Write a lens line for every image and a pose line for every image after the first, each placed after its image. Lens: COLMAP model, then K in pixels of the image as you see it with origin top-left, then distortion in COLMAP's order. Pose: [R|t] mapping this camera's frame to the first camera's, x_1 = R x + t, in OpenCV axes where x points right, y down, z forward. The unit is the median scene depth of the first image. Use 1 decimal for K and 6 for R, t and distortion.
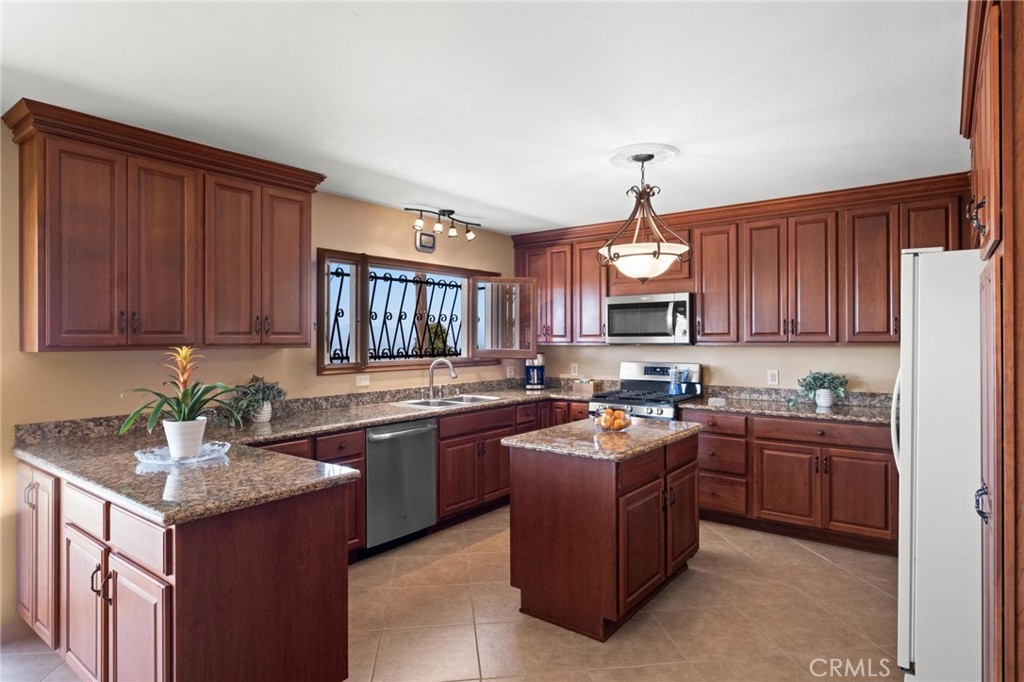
lens RADIAL K [[564.9, 0, 510.9], [0, 564.9, 338.8], [0, 0, 1]] dist [0.001042, -0.000575]
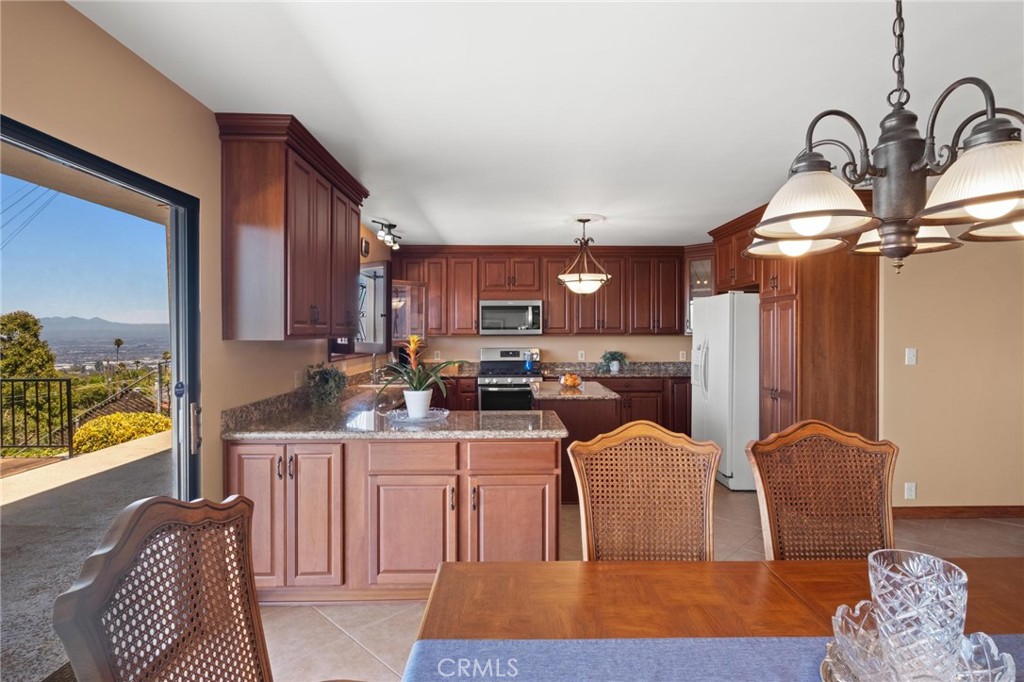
lens RADIAL K [[532.8, 0, 513.2], [0, 532.8, 336.0], [0, 0, 1]] dist [-0.007396, -0.000119]
pose [[0.783836, -0.002658, 0.620963, -0.622169], [-0.000643, 0.999987, 0.005092, 0.005662], [-0.620968, -0.004390, 0.783824, -0.057929]]
